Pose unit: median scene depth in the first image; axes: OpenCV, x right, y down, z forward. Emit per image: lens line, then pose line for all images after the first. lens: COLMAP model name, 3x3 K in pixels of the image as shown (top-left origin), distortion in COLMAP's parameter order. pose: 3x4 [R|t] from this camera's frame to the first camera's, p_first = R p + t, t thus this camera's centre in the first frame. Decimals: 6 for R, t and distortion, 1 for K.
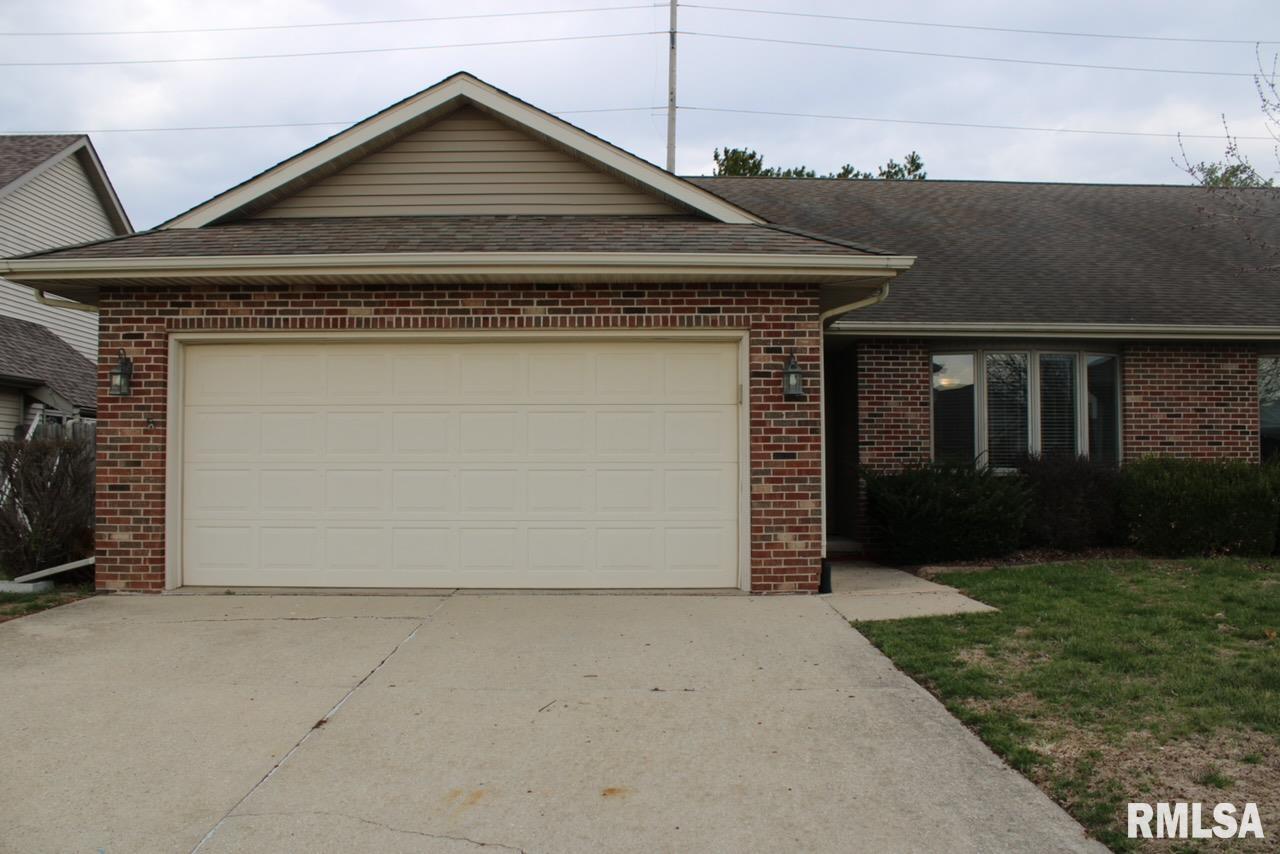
lens RADIAL K [[1056.6, 0, 640.0], [0, 1056.6, 427.0], [0, 0, 1]] dist [-0.165226, 0.134816]
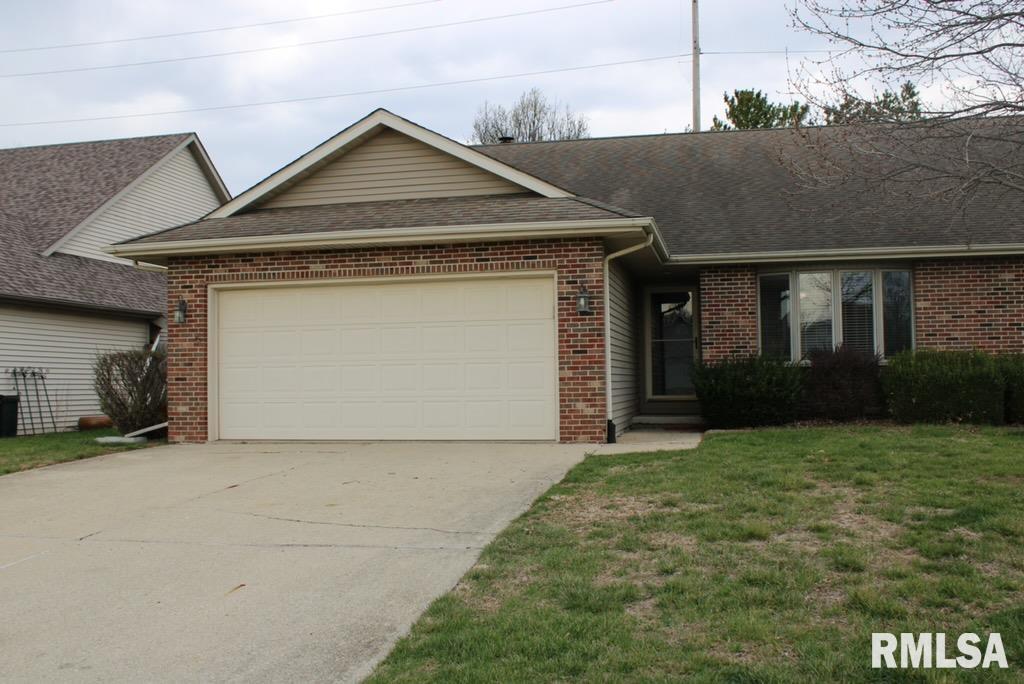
lens RADIAL K [[978.9, 0, 512.0], [0, 978.9, 342.0], [0, 0, 1]] dist [-0.111539, 0.006057]
pose [[0.973560, -0.021396, -0.227426, 0.361183], [0.022170, 0.999754, 0.000848, 0.009812], [0.227352, -0.005868, 0.973795, -0.390920]]
